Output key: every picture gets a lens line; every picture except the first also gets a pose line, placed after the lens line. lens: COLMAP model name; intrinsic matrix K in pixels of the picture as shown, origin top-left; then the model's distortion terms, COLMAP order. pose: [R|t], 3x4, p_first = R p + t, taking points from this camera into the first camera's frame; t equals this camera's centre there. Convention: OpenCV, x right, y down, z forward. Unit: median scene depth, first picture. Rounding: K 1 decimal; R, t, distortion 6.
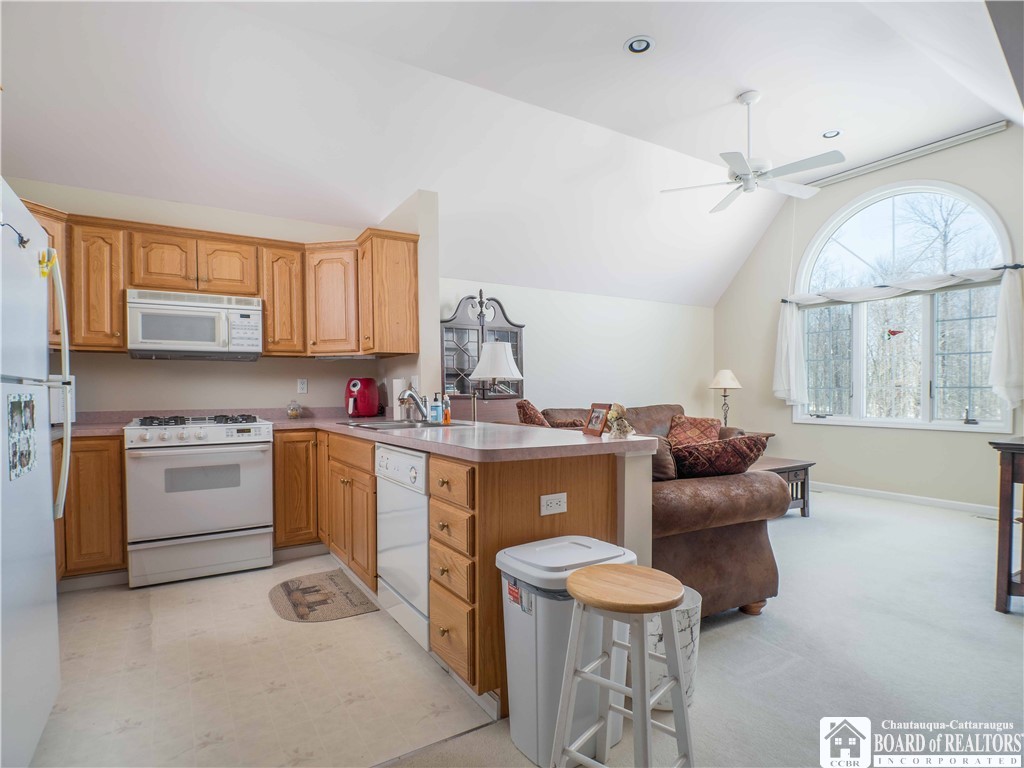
lens RADIAL K [[539.0, 0, 508.0], [0, 539.0, 388.1], [0, 0, 1]] dist [-0.022179, -0.001547]
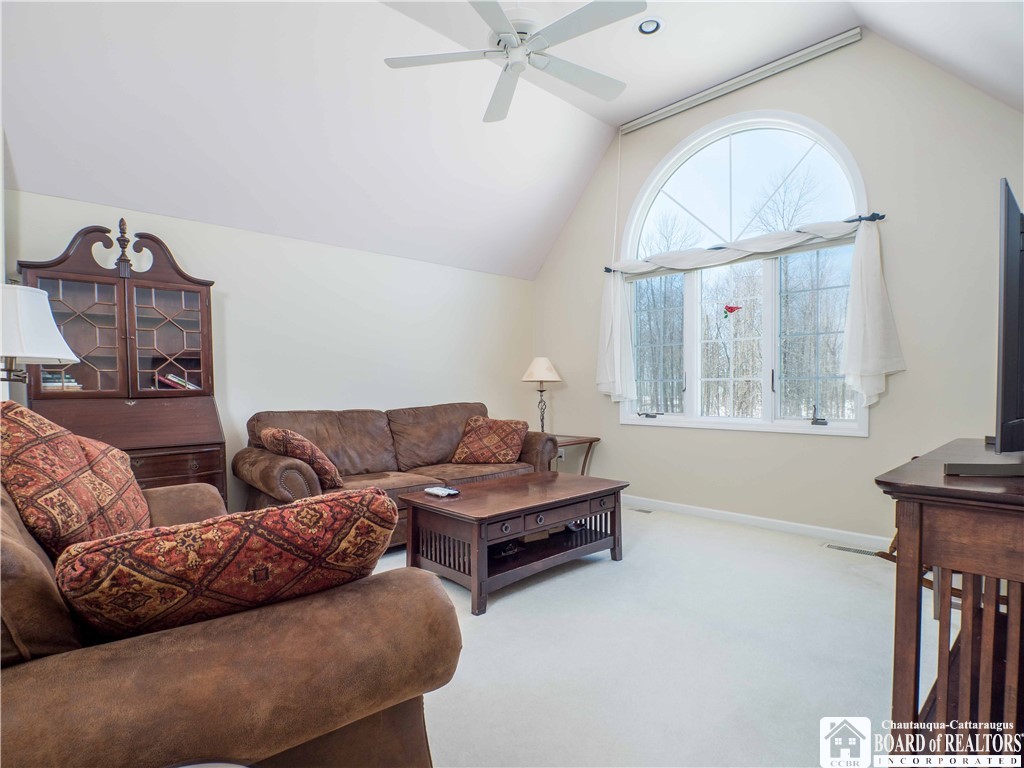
lens RADIAL K [[539.0, 0, 513.8], [0, 539.0, 383.9], [0, 0, 1]] dist [-0.022179, -0.001547]
pose [[0.976100, -0.002798, 0.217305, 0.242096], [0.002882, 0.999996, -0.000067, 0.005793], [-0.217304, 0.000691, 0.976104, 0.300908]]
